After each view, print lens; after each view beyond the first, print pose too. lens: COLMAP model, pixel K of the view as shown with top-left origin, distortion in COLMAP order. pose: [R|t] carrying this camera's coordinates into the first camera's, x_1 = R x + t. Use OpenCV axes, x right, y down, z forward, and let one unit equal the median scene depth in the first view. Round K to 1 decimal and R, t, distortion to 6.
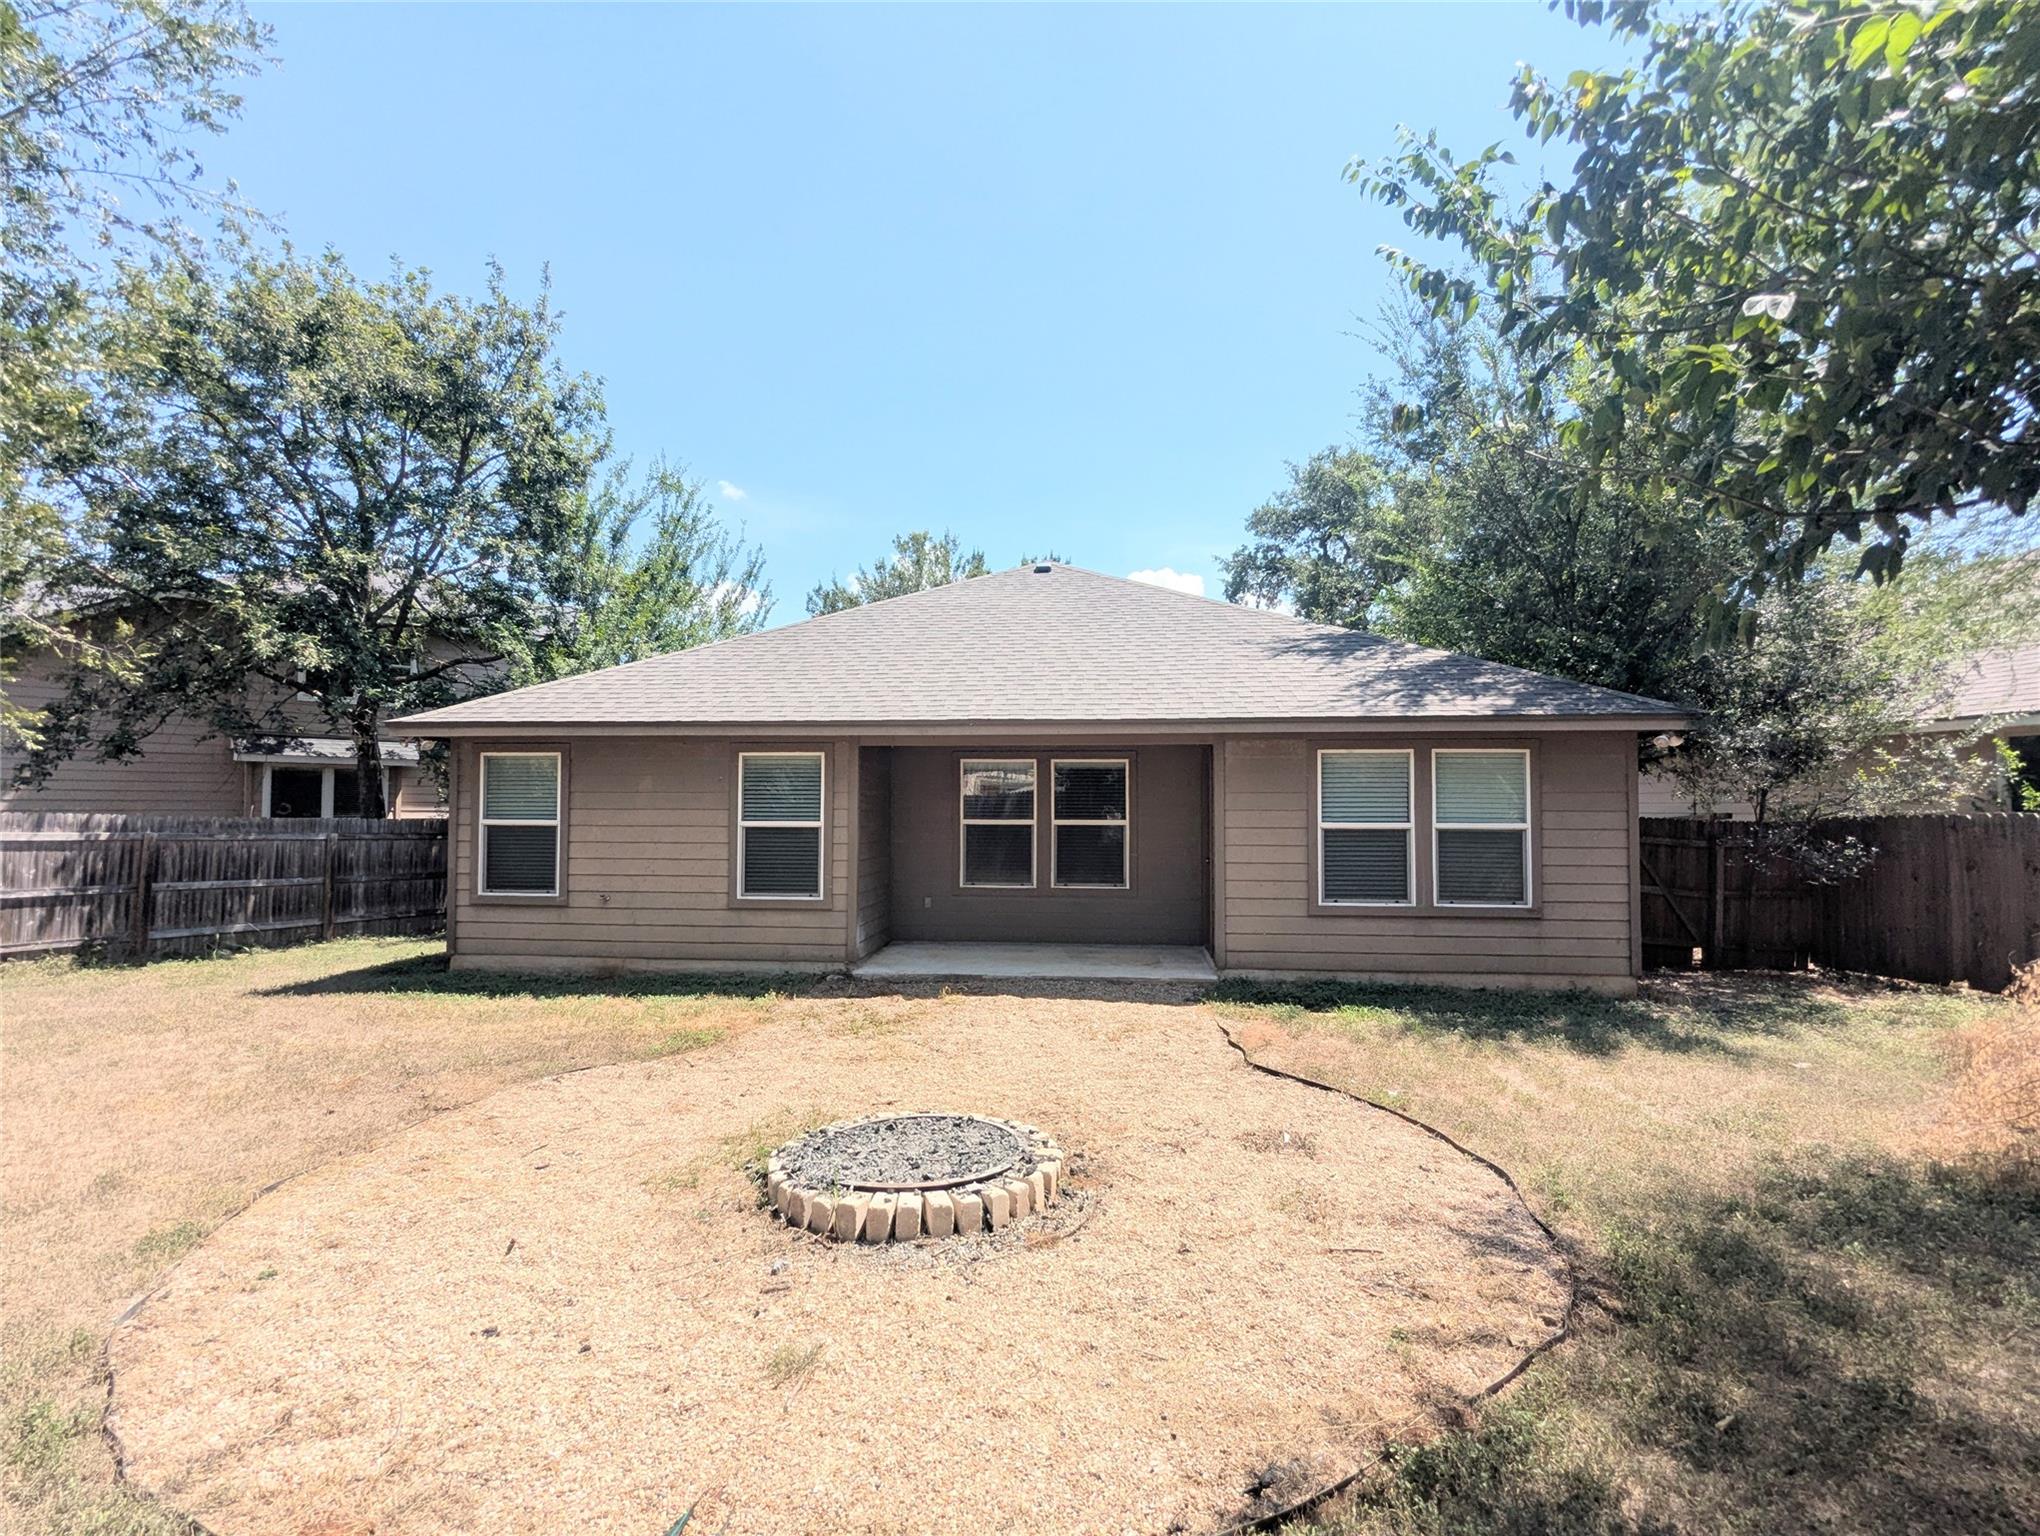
lens RADIAL K [[973.0, 0, 1019.8], [0, 973.0, 768.1], [0, 0, 1]] dist [-0.000325, 0.002561]
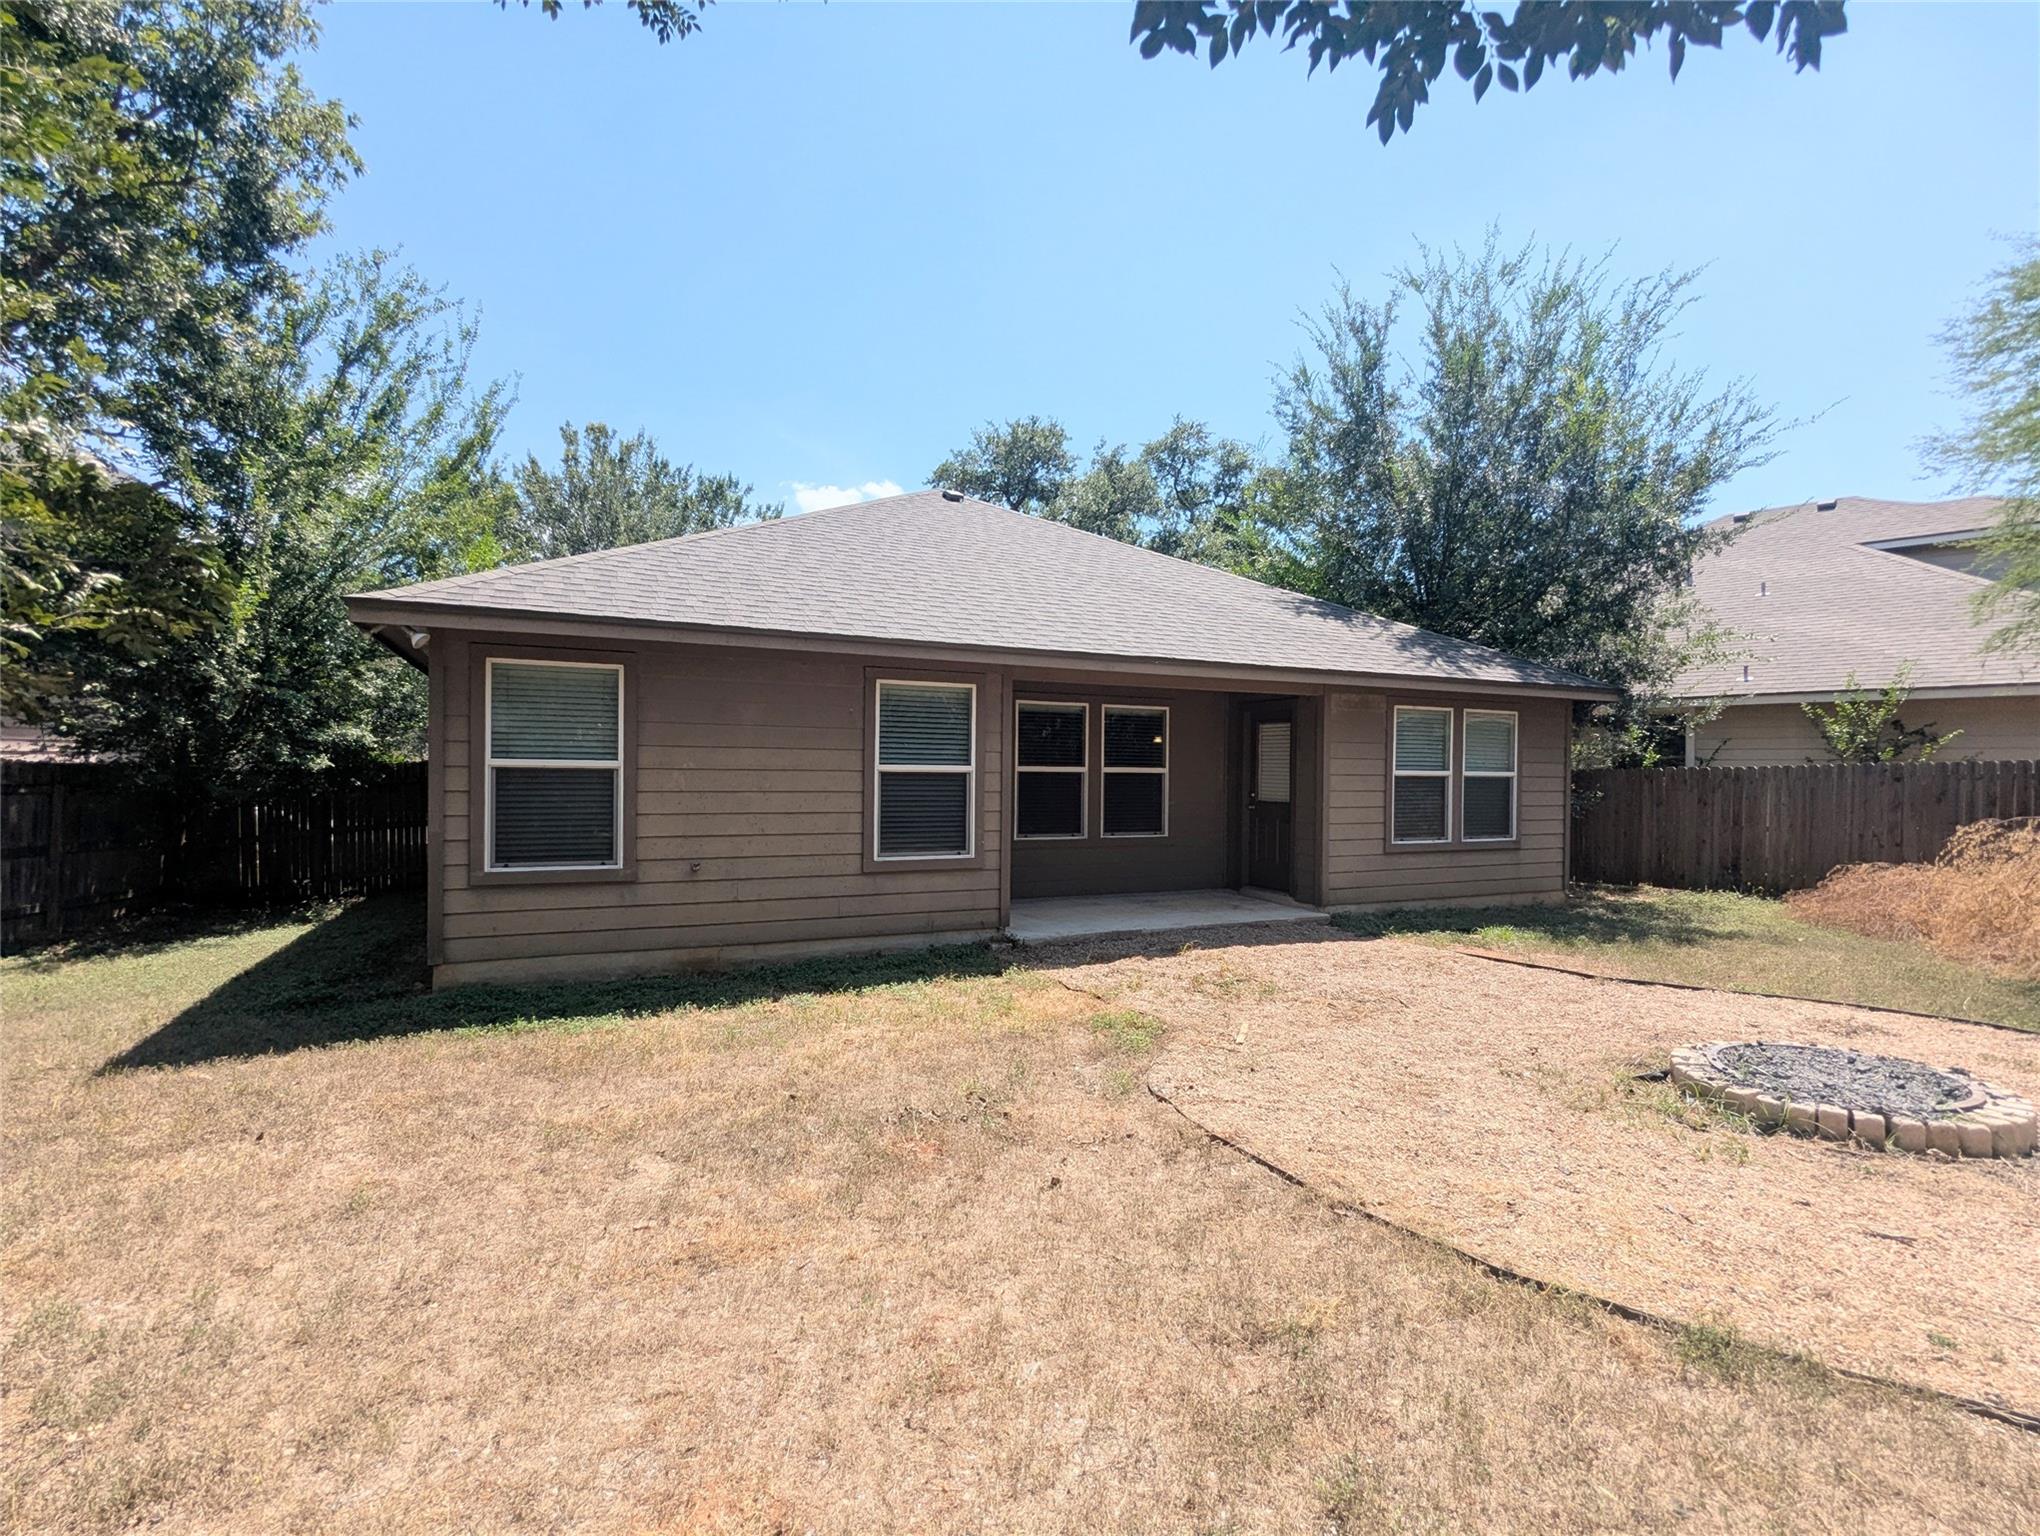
lens RADIAL K [[973.0, 0, 1020.6], [0, 973.0, 773.6], [0, 0, 1]] dist [-0.000325, 0.002561]
pose [[0.856026, 0.004218, 0.516915, -0.601198], [-0.032515, 0.998426, 0.045698, 0.021410], [-0.515909, -0.055926, 0.854816, 0.251851]]
